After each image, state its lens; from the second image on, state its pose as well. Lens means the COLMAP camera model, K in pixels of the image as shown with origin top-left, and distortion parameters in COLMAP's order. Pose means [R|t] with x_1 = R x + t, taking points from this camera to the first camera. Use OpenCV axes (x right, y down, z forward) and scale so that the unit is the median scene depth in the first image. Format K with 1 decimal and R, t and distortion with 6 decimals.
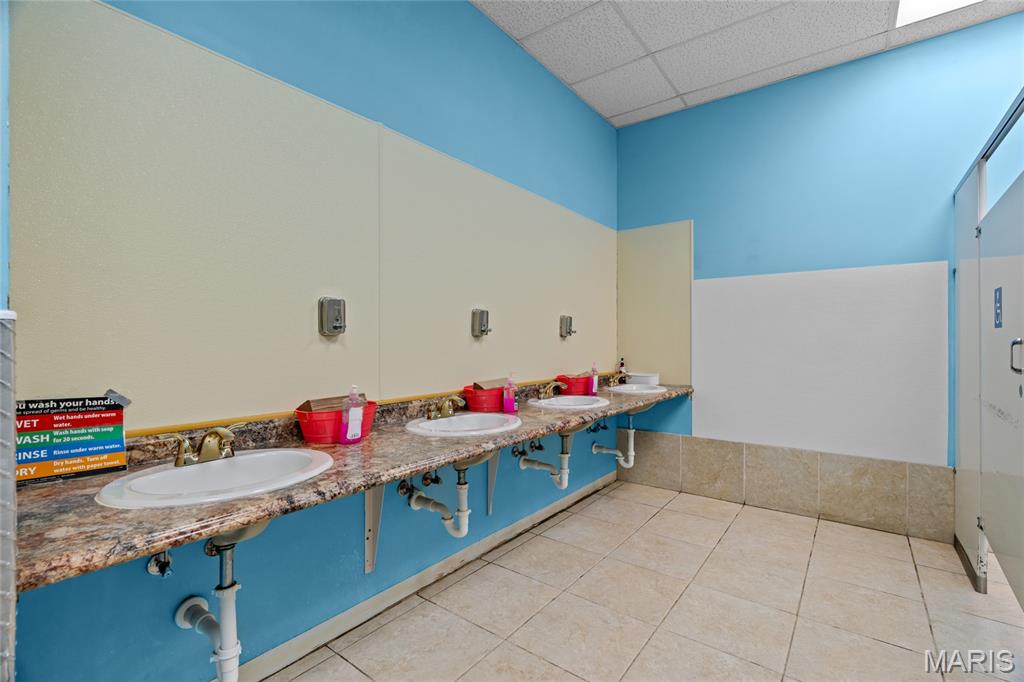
lens RADIAL K [[457.7, 0, 513.7], [0, 457.7, 341.6], [0, 0, 1]] dist [-0.005785, 0.001172]
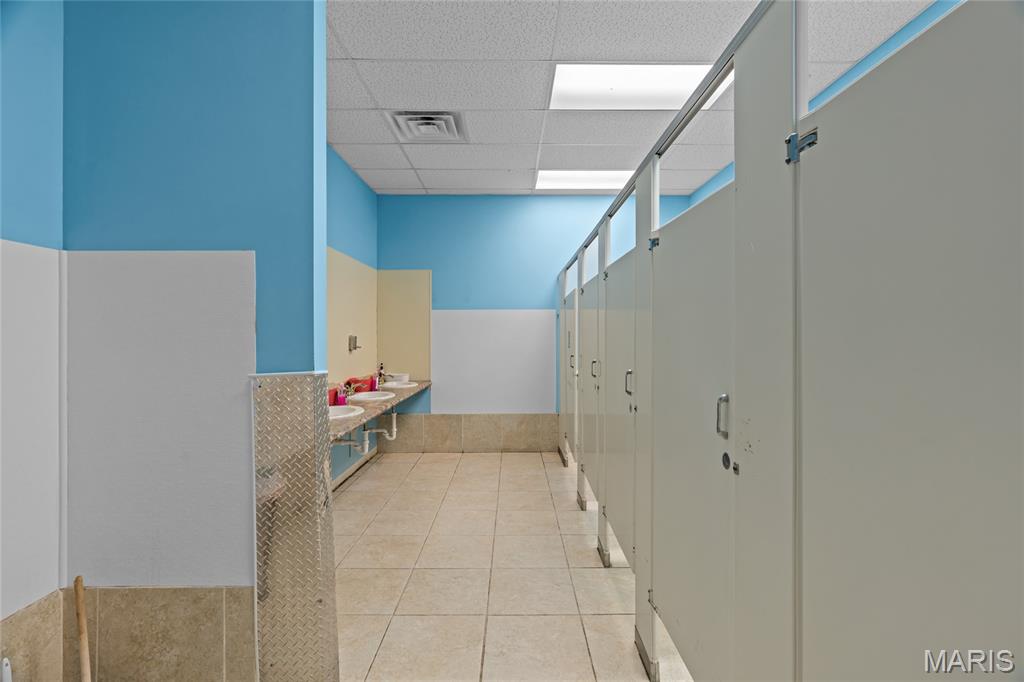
lens RADIAL K [[457.7, 0, 512.5], [0, 457.7, 339.0], [0, 0, 1]] dist [-0.005785, 0.001172]
pose [[0.797932, -0.005001, 0.602726, -0.325373], [0.002689, 0.999985, 0.004738, -0.049217], [-0.602741, -0.002160, 0.797934, -0.388778]]
